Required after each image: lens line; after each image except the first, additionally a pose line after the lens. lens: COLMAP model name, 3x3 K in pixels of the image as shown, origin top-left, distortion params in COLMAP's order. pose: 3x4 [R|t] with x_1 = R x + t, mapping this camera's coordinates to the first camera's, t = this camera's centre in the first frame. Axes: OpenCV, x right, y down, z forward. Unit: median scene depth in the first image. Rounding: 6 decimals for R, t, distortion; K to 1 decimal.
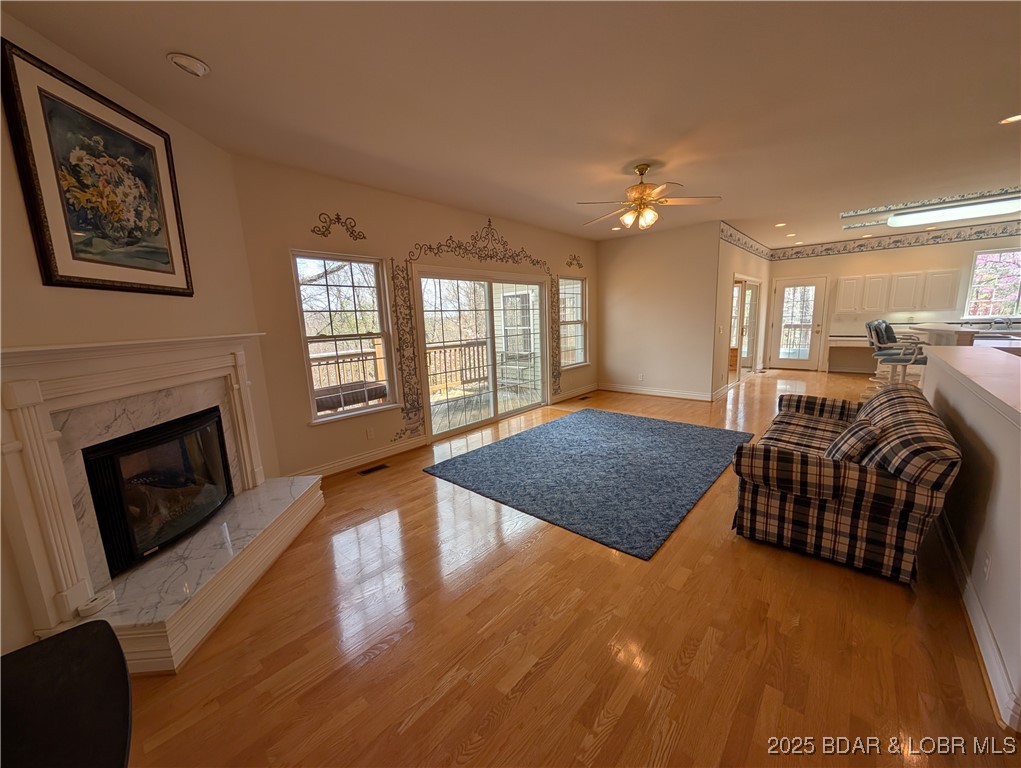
lens RADIAL K [[386.3, 0, 510.7], [0, 386.3, 379.5], [0, 0, 1]] dist [0.003182, -0.000219]
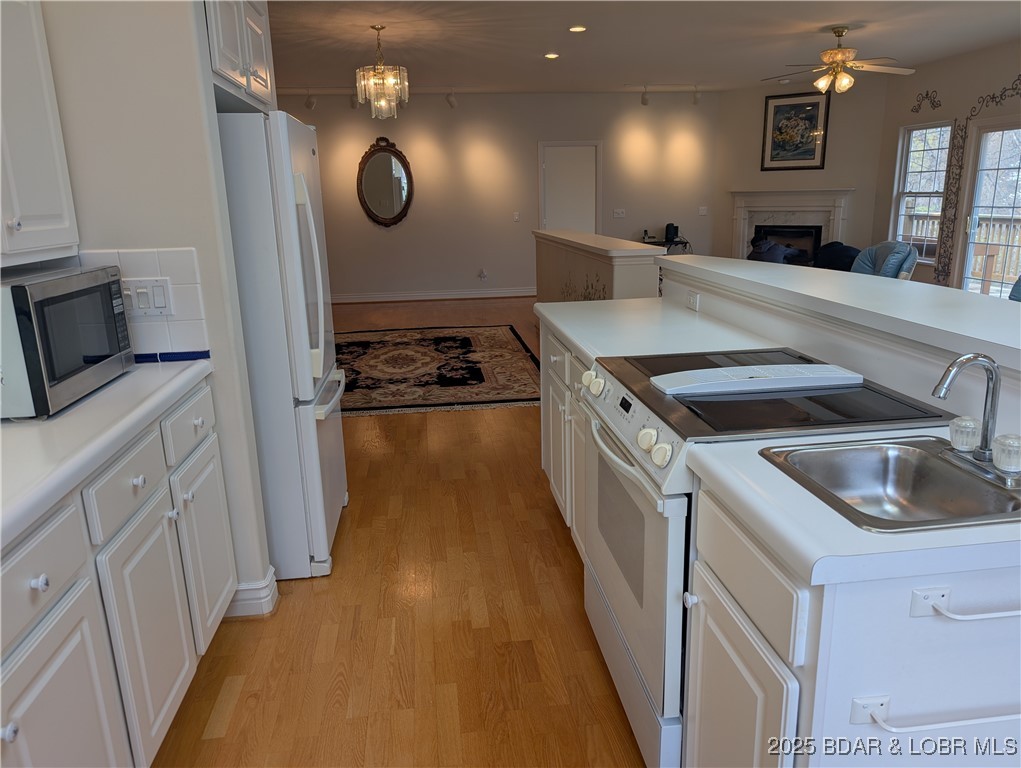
lens RADIAL K [[732.7, 0, 512.5], [0, 732.7, 384.4], [0, 0, 1]] dist [0.006639, 0.000074]
pose [[-0.654081, 0.234465, -0.719169, 3.758428], [-0.078681, 0.924502, 0.372968, -0.543890], [0.752321, 0.300536, -0.586252, 2.699777]]
